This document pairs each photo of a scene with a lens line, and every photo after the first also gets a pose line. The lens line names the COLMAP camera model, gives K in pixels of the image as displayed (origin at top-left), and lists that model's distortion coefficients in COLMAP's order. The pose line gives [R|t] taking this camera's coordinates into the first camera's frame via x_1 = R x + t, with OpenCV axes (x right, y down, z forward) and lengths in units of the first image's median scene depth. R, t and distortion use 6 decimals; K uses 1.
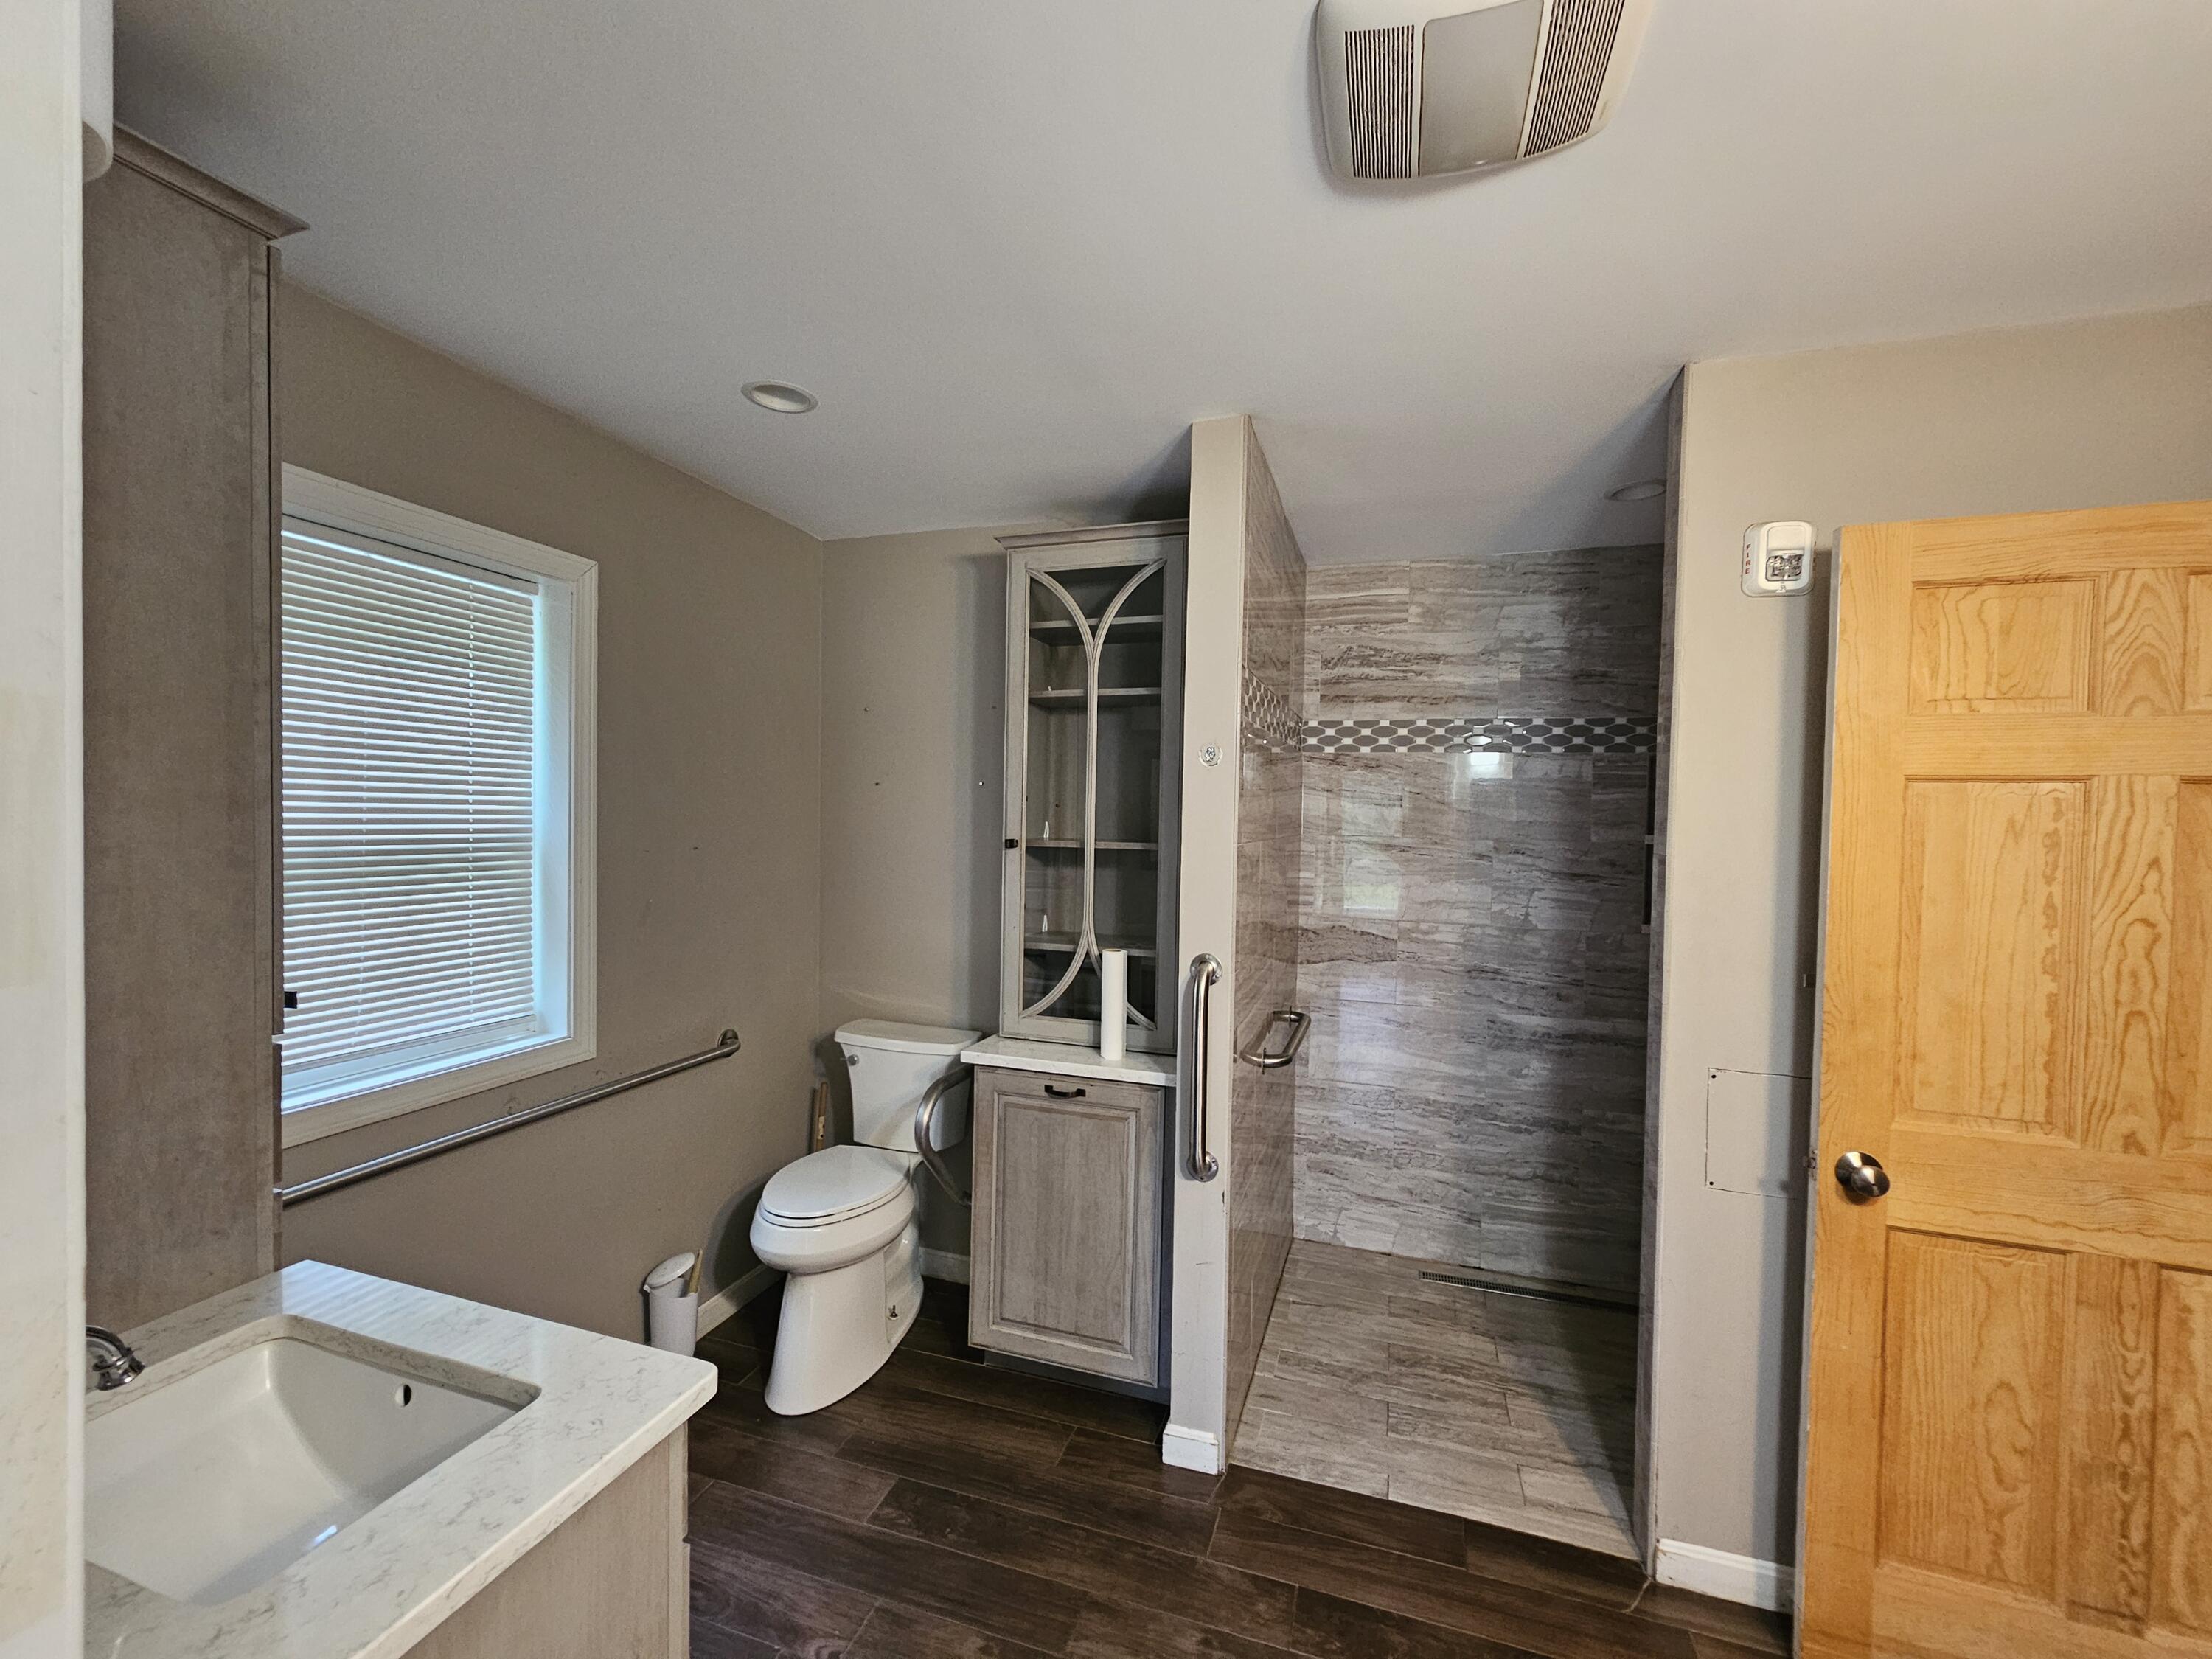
lens RADIAL K [[903.5, 0, 1103.9], [0, 903.5, 833.1], [0, 0, 1]] dist [-0.001528, 0.000830]
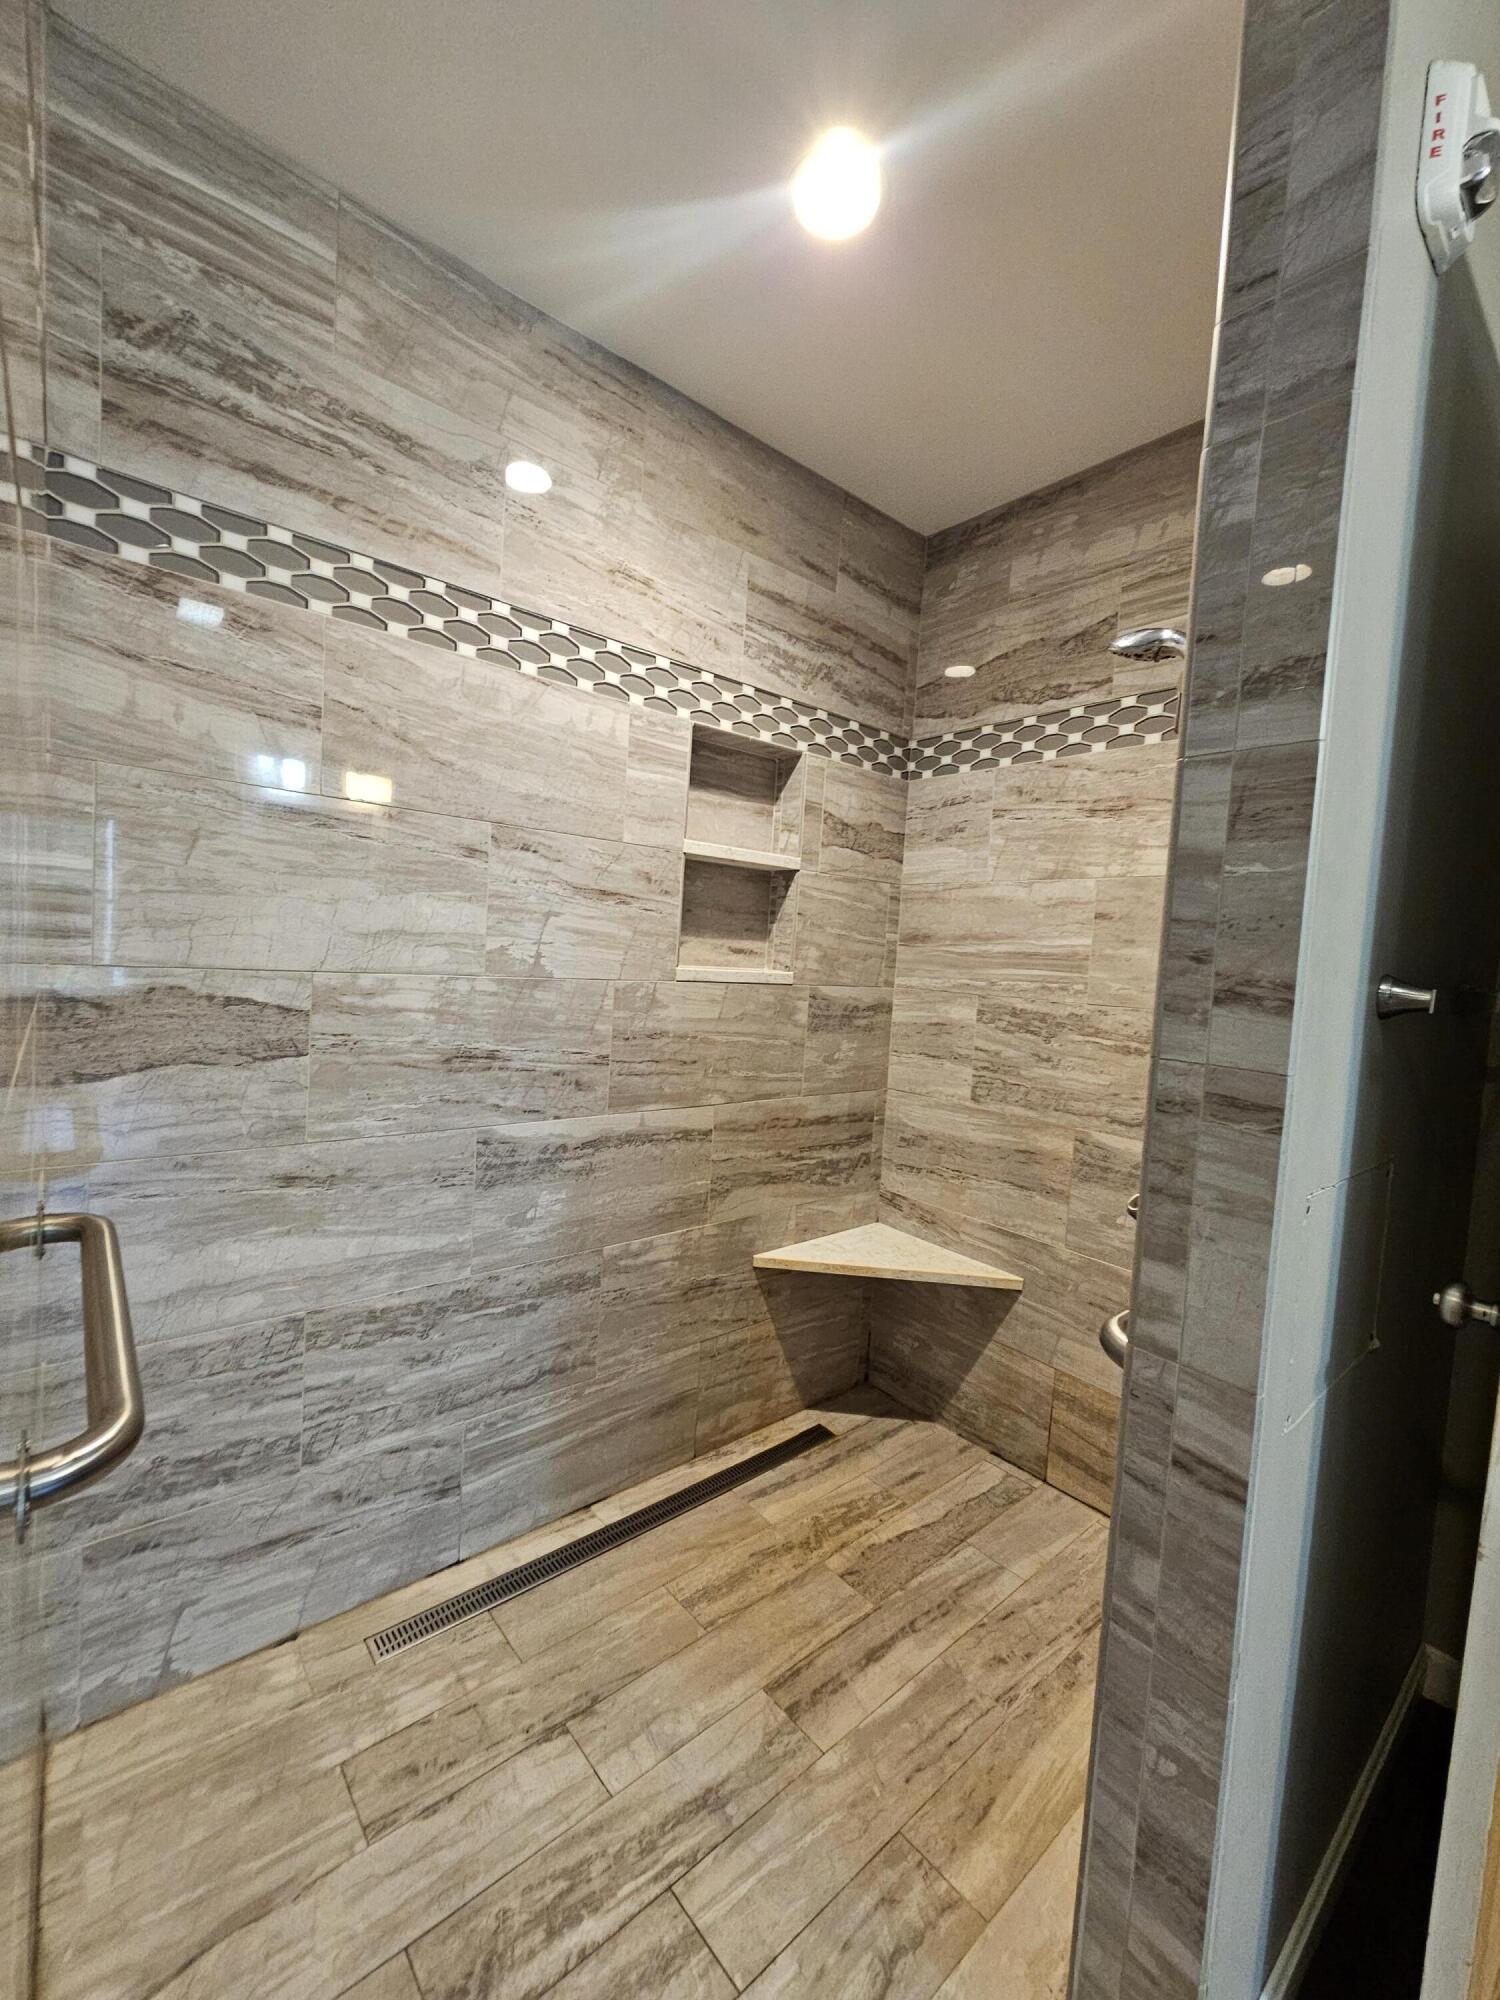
lens RADIAL K [[816.9, 0, 742.7], [0, 816.9, 999.5], [0, 0, 1]] dist [-0.001528, 0.000830]
pose [[0.526385, -0.038662, 0.849367, 0.077202], [-0.029473, 0.997536, 0.063672, 0.078666], [-0.849735, -0.058550, 0.523948, 0.583582]]
